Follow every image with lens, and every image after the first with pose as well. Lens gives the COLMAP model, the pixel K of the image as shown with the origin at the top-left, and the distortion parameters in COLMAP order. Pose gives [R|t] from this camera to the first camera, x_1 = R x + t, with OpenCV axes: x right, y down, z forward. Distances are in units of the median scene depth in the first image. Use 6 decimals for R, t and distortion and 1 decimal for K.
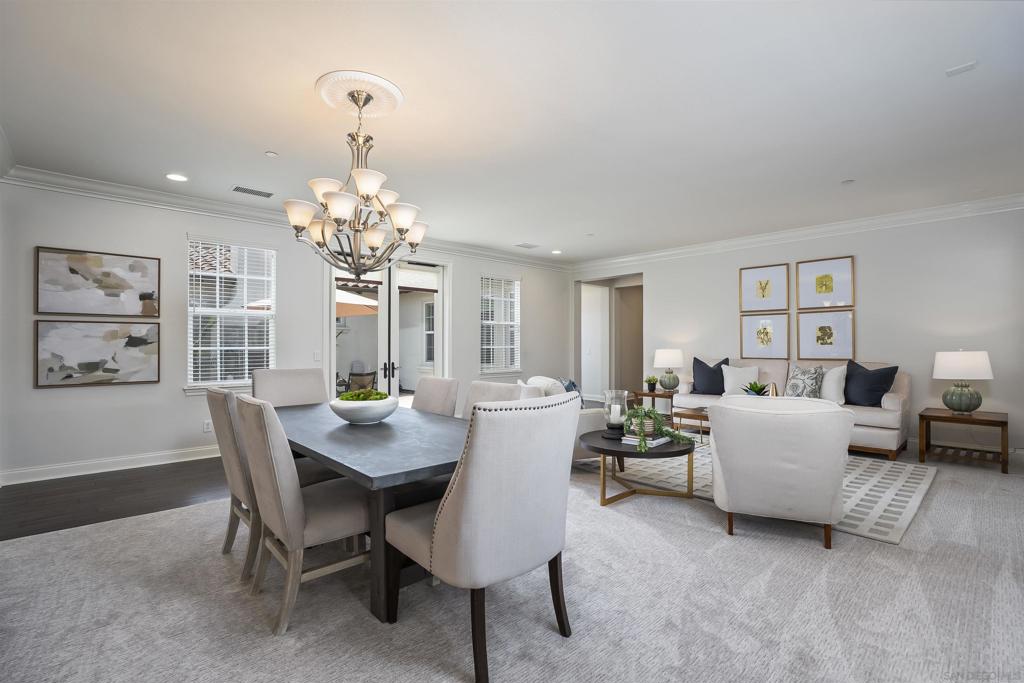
lens RADIAL K [[483.3, 0, 517.7], [0, 483.3, 337.0], [0, 0, 1]] dist [0.000835, -0.000873]
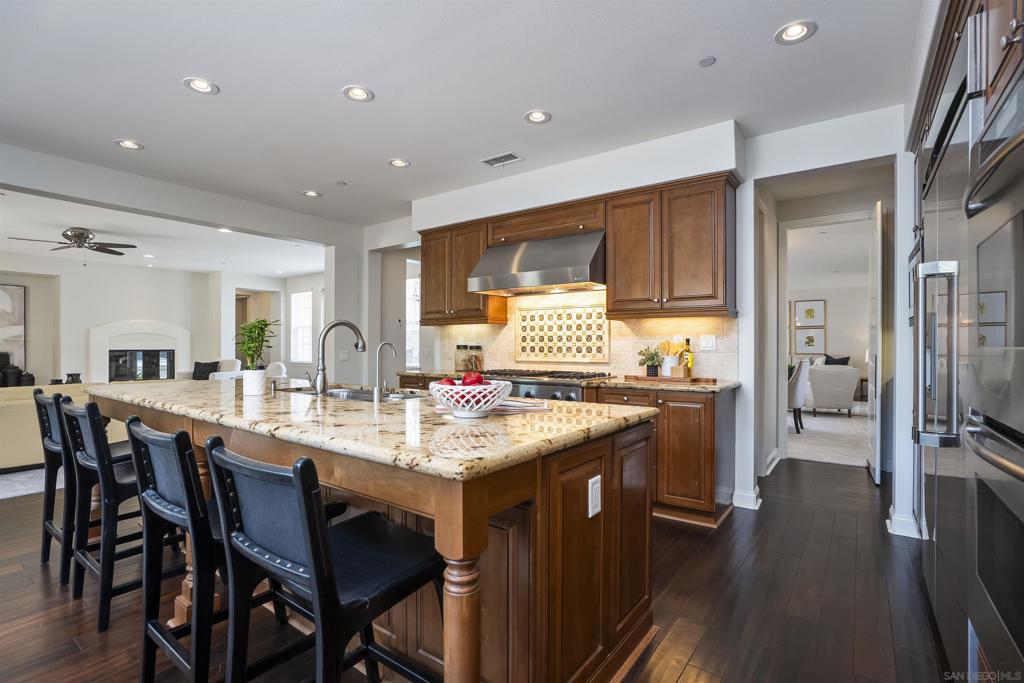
lens RADIAL K [[475.8, 0, 527.4], [0, 475.8, 345.1], [0, 0, 1]] dist [-0.038650, 0.013084]
pose [[0.984128, 0.003203, 0.177430, -0.816201], [-0.005664, 0.999895, 0.013363, -0.006649], [-0.177368, -0.014156, 0.984043, -0.640157]]
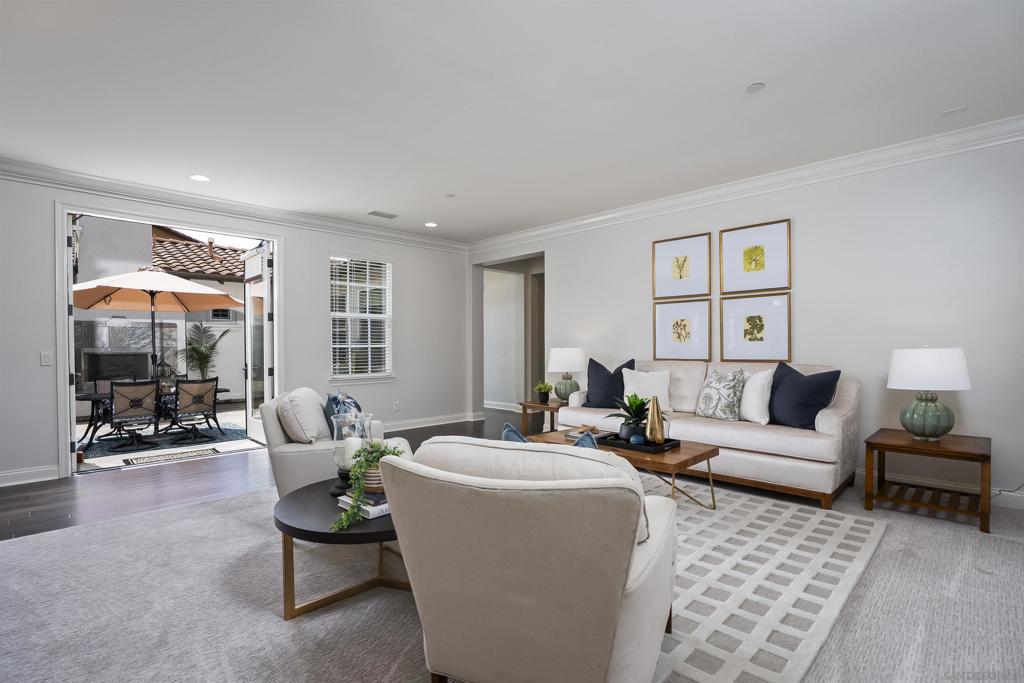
lens RADIAL K [[491.4, 0, 511.4], [0, 491.4, 347.6], [0, 0, 1]] dist [-0.016027, 0.001417]
pose [[0.999938, -0.003793, 0.010471, 0.270661], [0.003571, 0.999770, 0.021127, 0.009806], [-0.010549, -0.021089, 0.999722, 0.267695]]
